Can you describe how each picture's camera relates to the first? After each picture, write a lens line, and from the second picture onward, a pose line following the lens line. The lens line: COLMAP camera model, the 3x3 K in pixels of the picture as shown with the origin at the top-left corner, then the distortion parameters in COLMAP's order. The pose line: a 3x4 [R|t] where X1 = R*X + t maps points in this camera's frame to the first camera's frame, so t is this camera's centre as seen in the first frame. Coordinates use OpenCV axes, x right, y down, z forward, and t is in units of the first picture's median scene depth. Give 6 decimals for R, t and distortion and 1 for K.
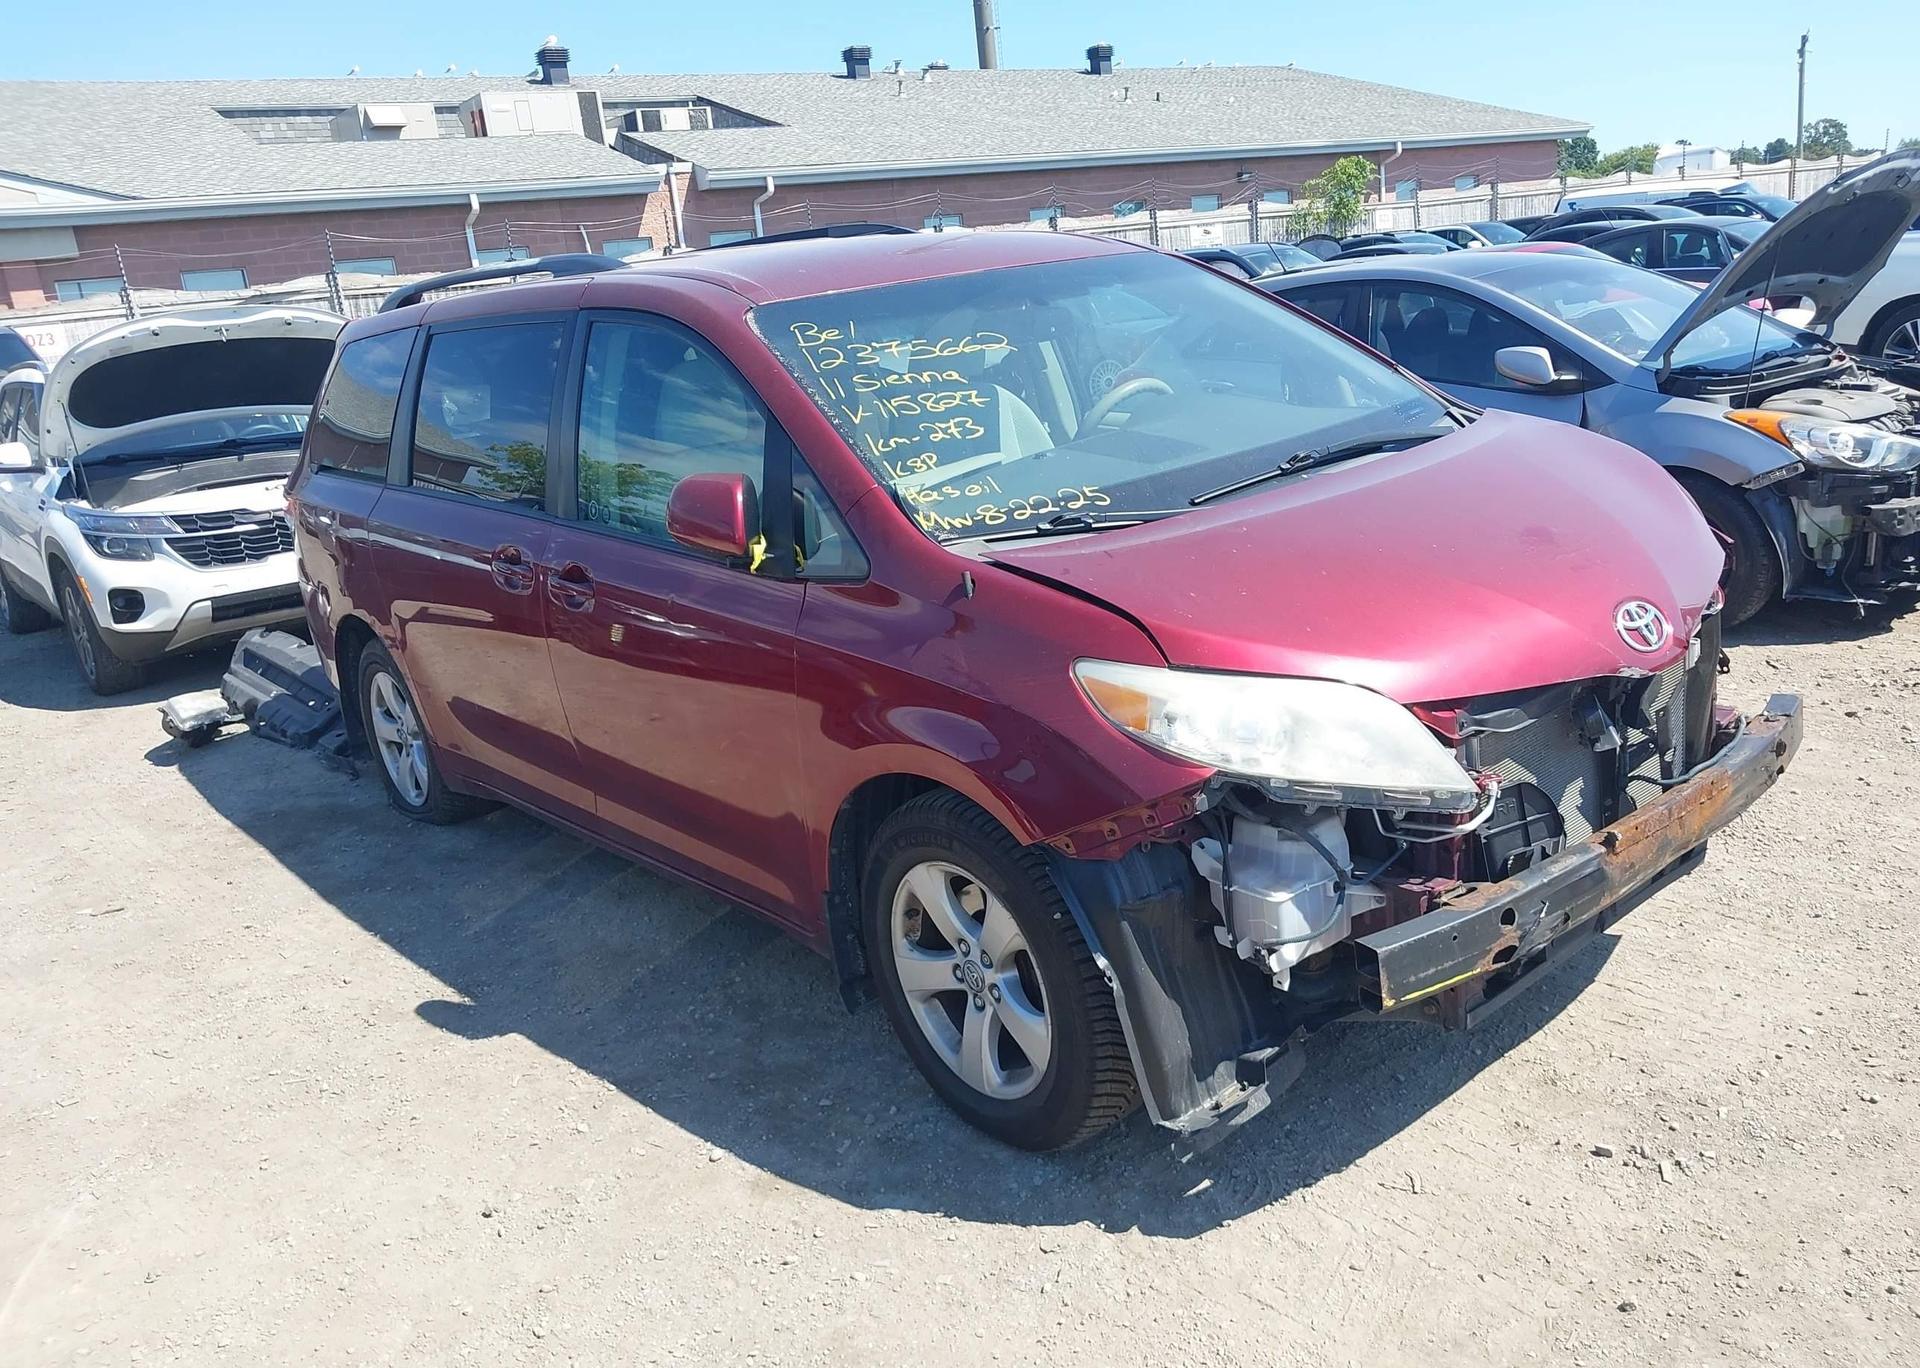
lens RADIAL K [[1700.4, 0, 953.0], [0, 1700.4, 601.6], [0, 0, 1]] dist [0.018413, 0.003467]
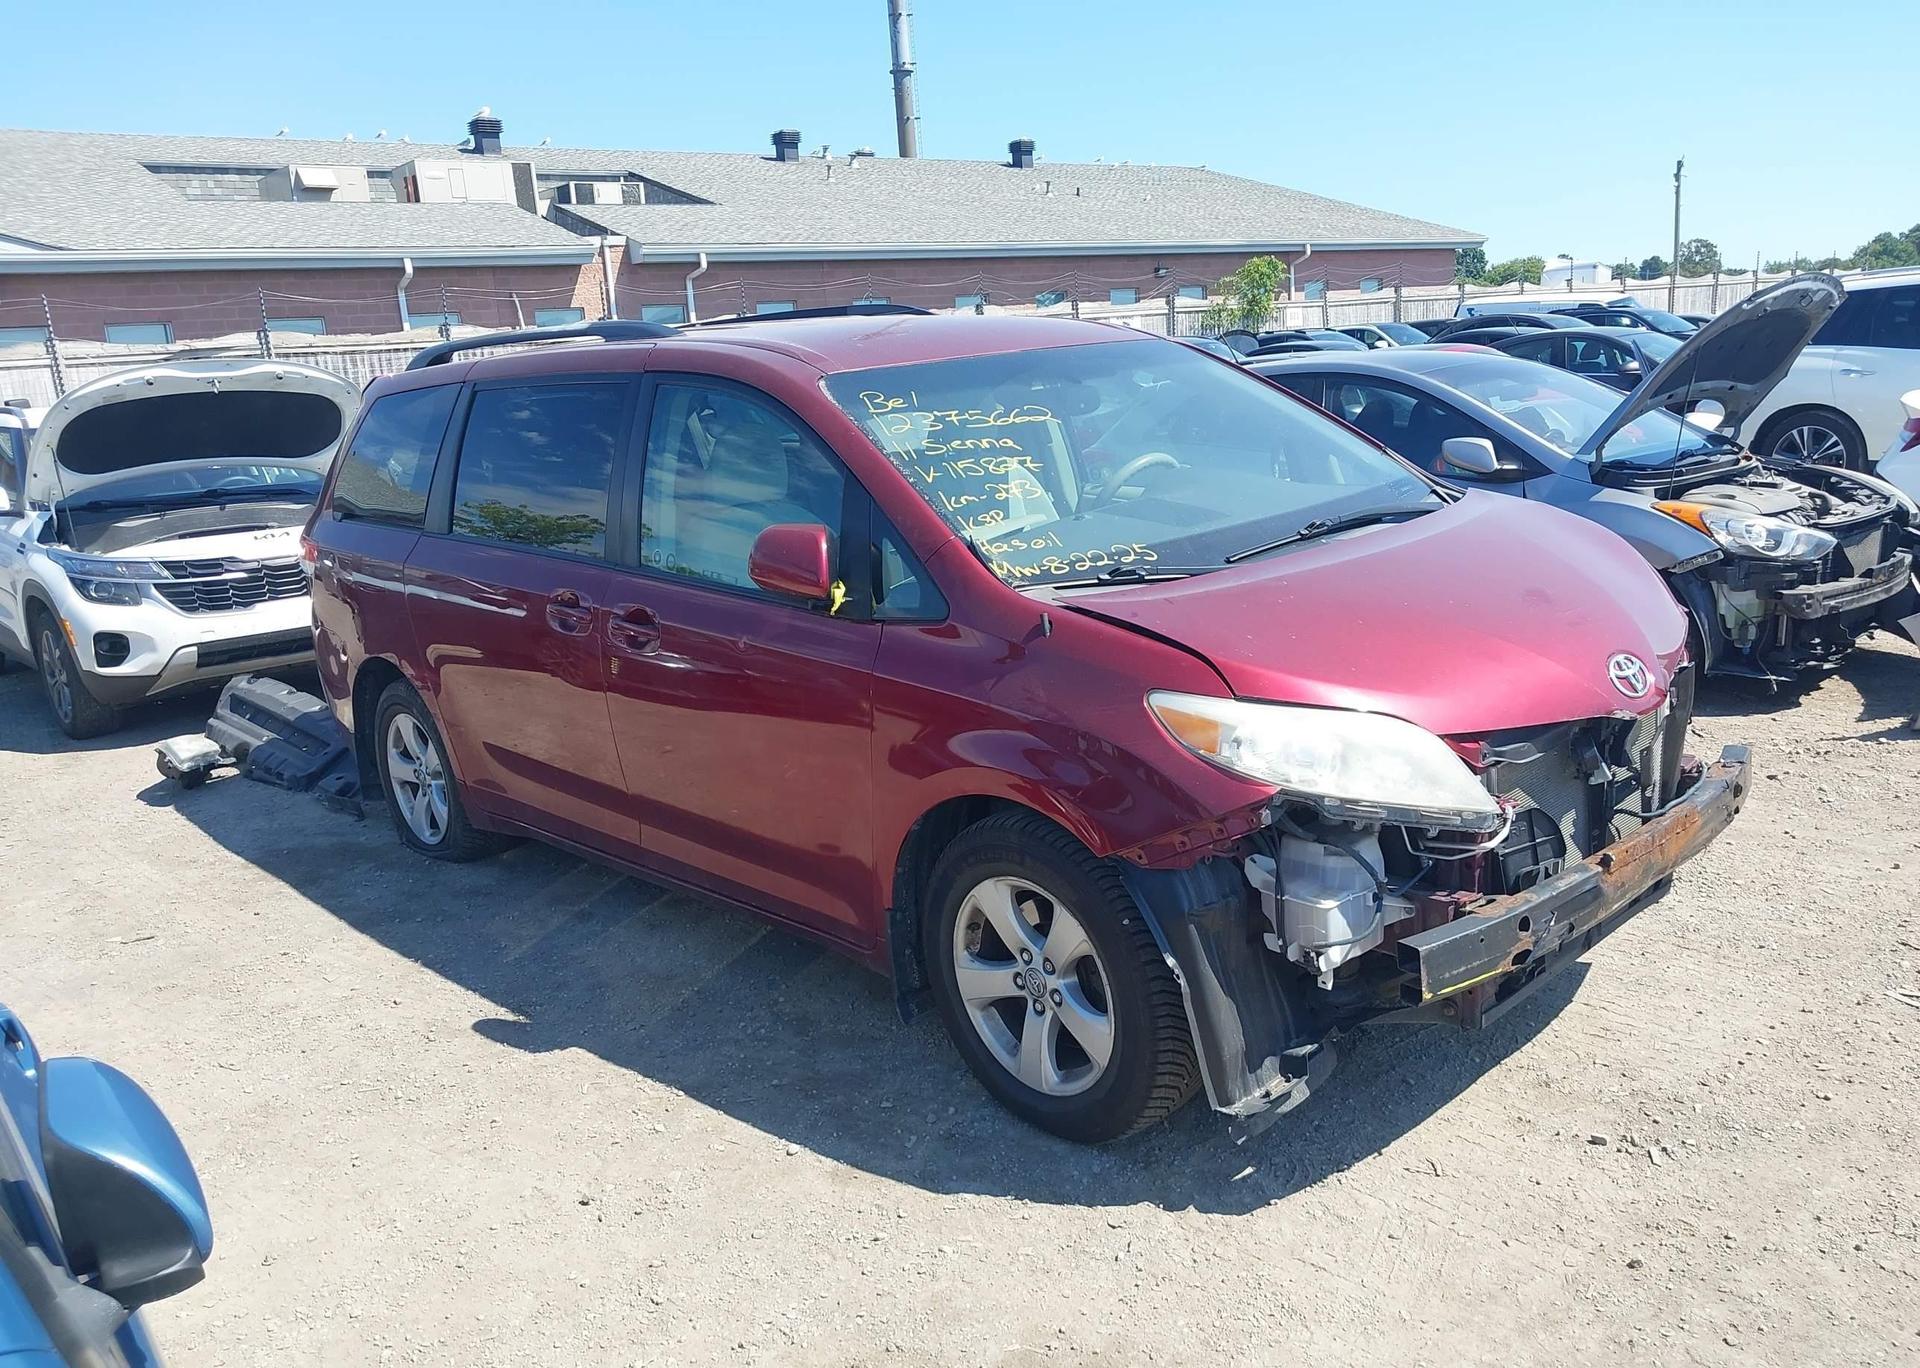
lens RADIAL K [[1720.0, 0, 962.8], [0, 1720.0, 583.0], [0, 0, 1]] dist [0.023117, 0.017581]
pose [[0.996946, 0.025757, 0.073730, -0.076590], [-0.021300, 0.997934, -0.060616, 0.018866], [-0.075139, 0.058861, 0.995434, -0.074781]]
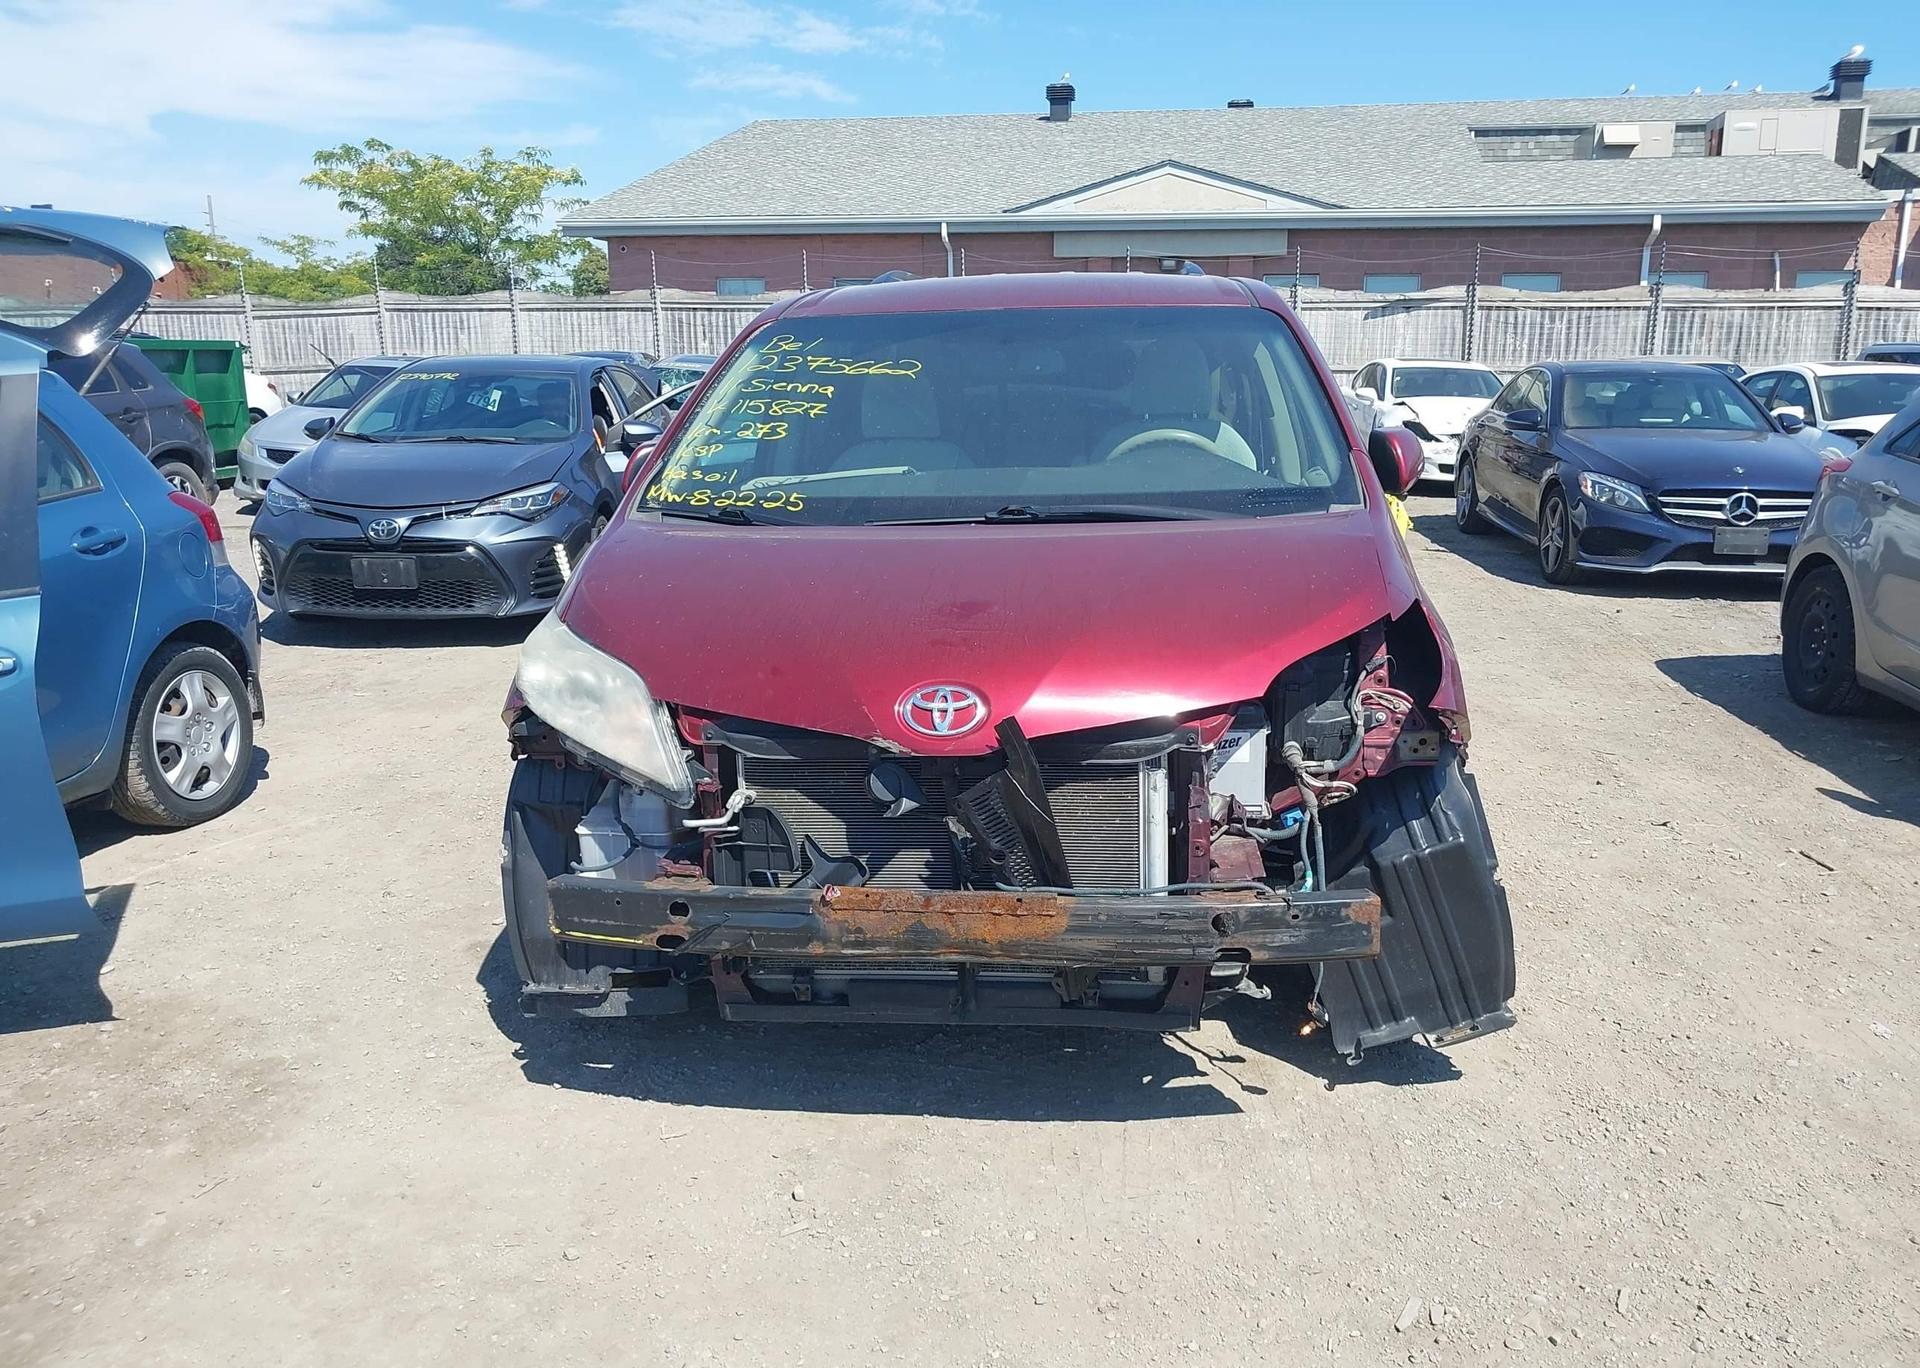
lens RADIAL K [[1706.7, 0, 964.0], [0, 1706.7, 563.4], [0, 0, 1]] dist [0.023359, -0.007885]
pose [[0.650916, 0.192536, -0.734329, 0.663177], [-0.210667, 0.975124, 0.068934, -0.082434], [0.729334, 0.109829, 0.675285, 0.192869]]
